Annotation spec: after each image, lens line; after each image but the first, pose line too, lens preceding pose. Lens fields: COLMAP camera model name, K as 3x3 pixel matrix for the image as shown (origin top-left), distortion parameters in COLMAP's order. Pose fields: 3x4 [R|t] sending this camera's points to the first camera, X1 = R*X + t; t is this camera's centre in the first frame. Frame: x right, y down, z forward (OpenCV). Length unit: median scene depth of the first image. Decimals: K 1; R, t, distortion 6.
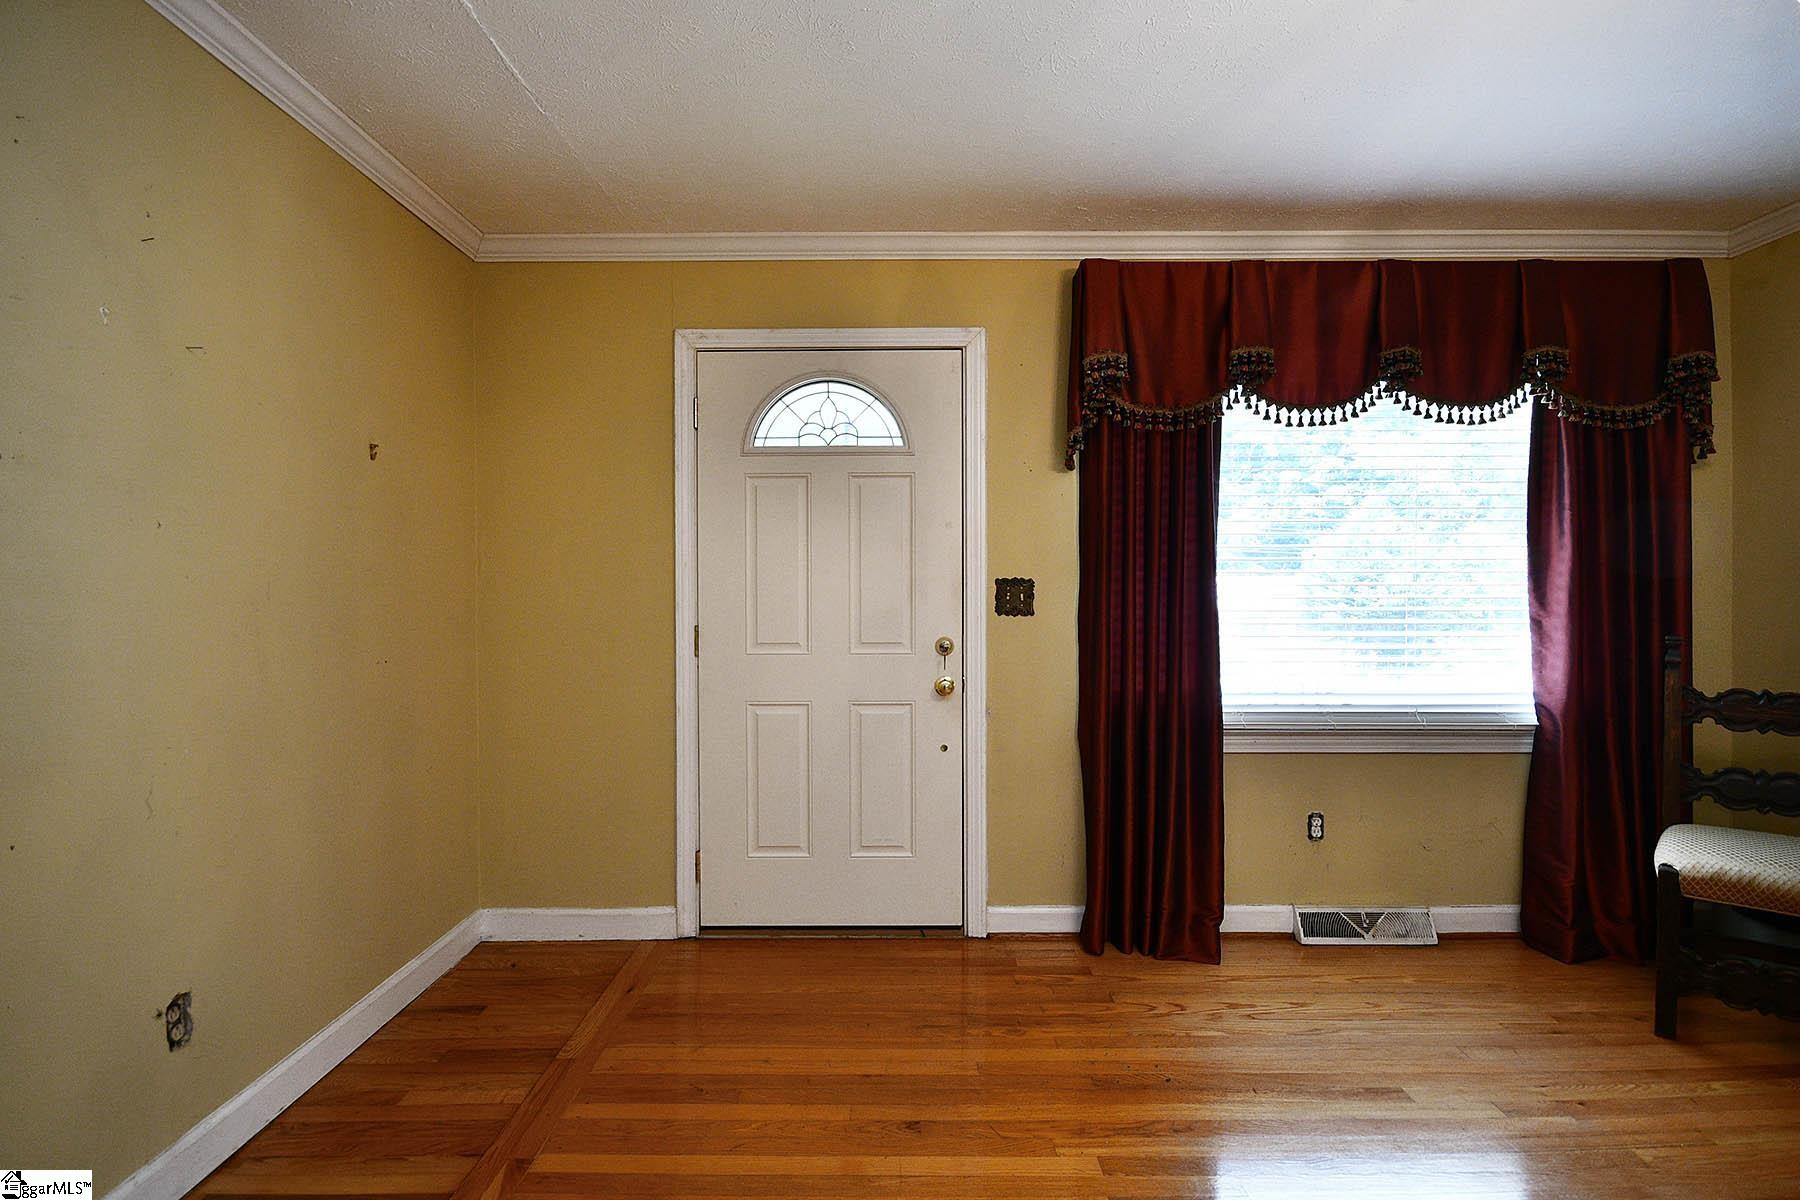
lens RADIAL K [[819.1, 0, 896.5], [0, 819.1, 610.9], [0, 0, 1]] dist [-0.005322, -0.000804]
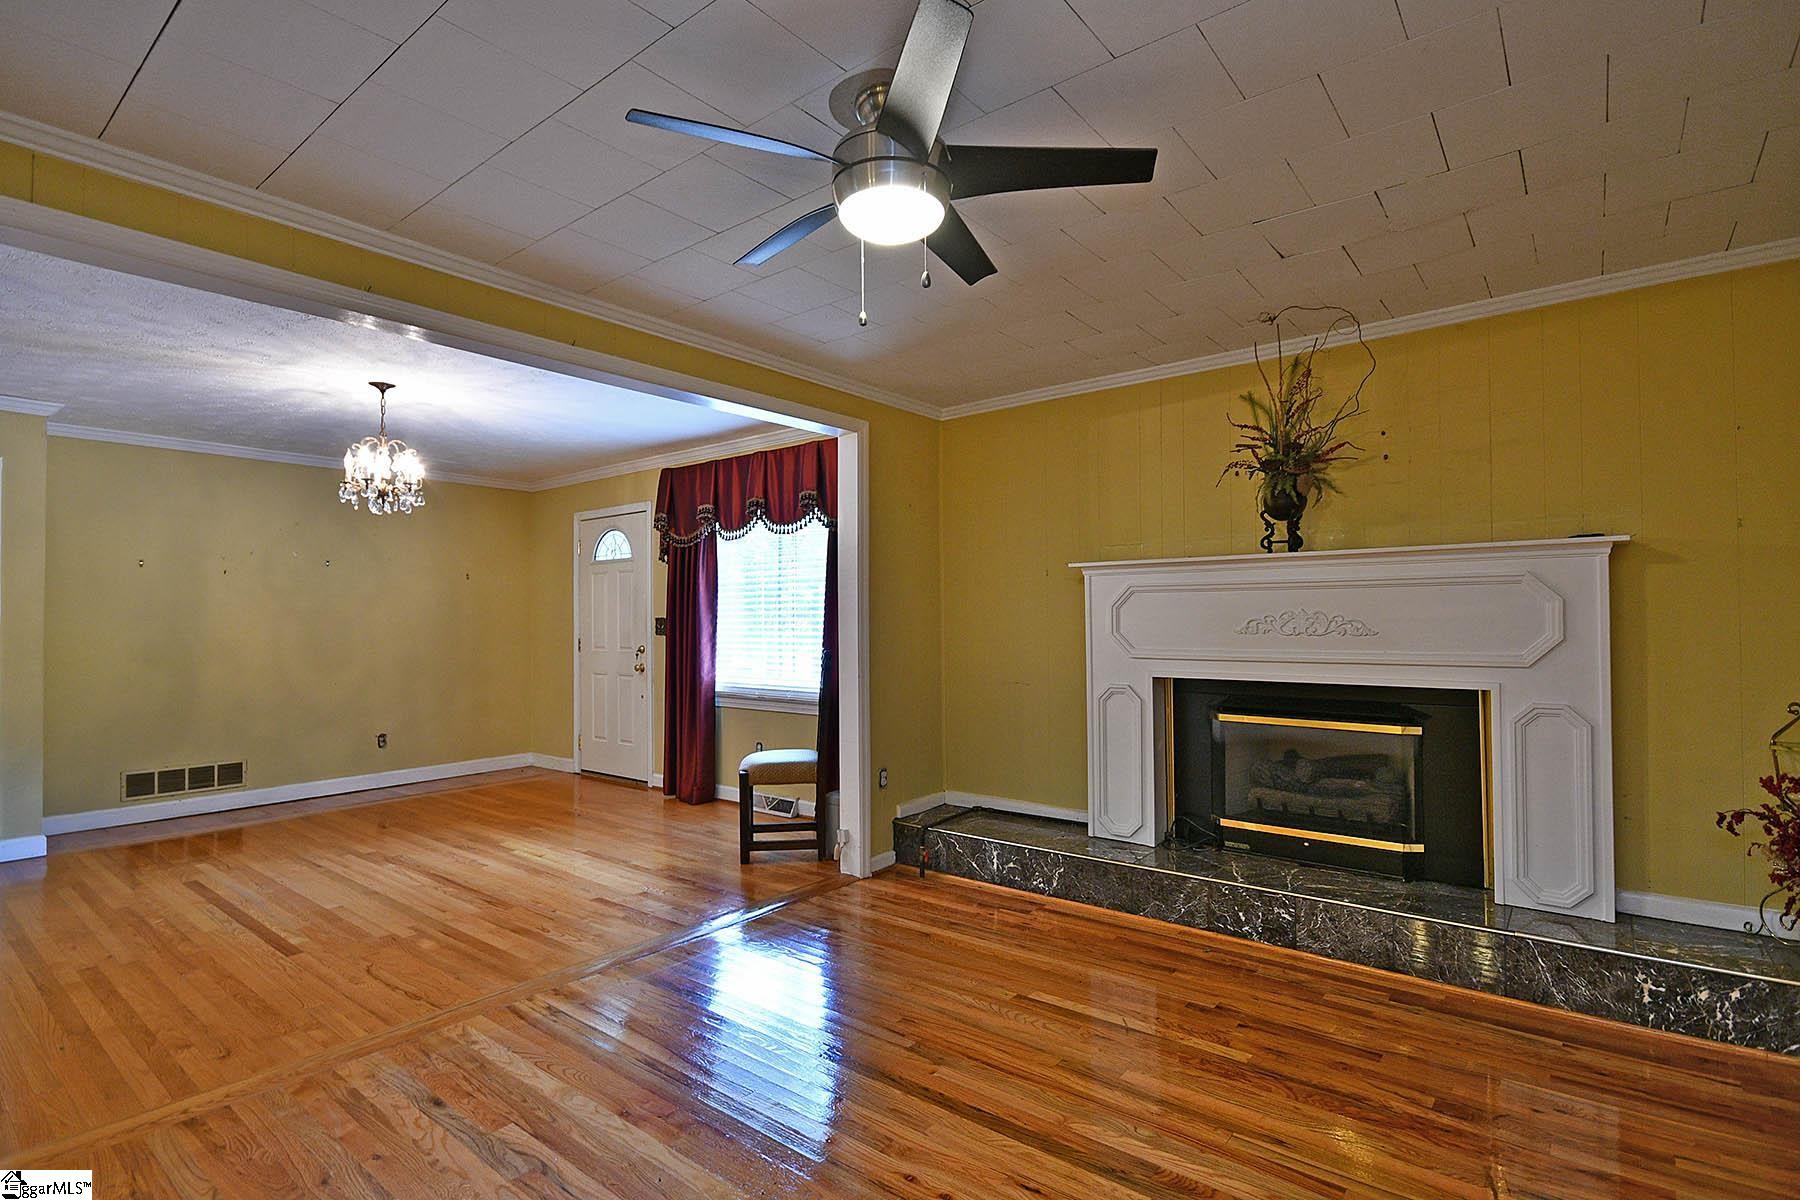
lens RADIAL K [[870.2, 0, 879.2], [0, 870.2, 633.8], [0, 0, 1]] dist [0.001593, -0.001106]
pose [[0.770191, 0.008147, -0.637761, 2.034400], [-0.011184, 0.999937, -0.000732, -0.004004], [0.637715, 0.007697, 0.770234, -0.374325]]
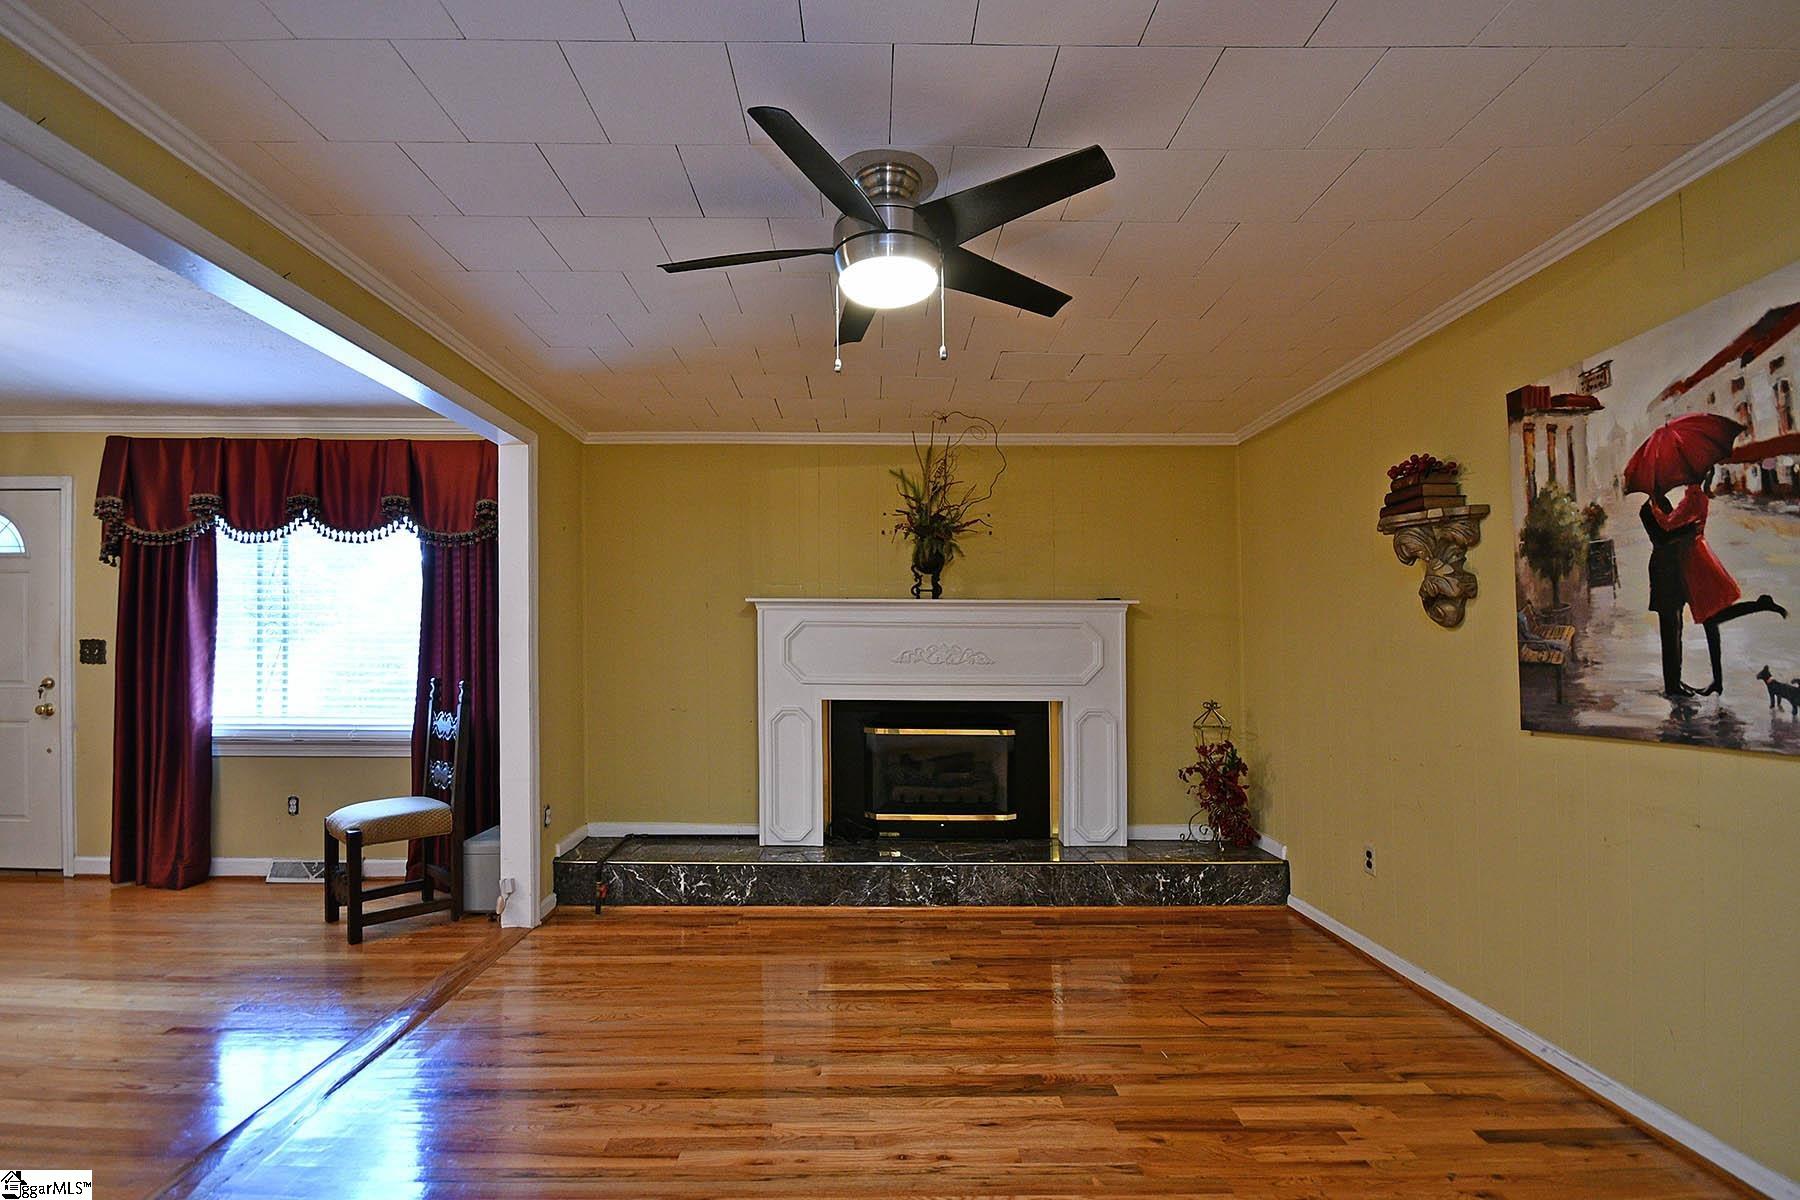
lens RADIAL K [[819.1, 0, 885.3], [0, 819.1, 658.7], [0, 0, 1]] dist [-0.005322, -0.000804]
pose [[0.999948, 0.008932, 0.004930, 1.633130], [-0.008882, 0.999910, -0.010087, -0.002600], [-0.005019, 0.010043, 0.999937, -0.529452]]
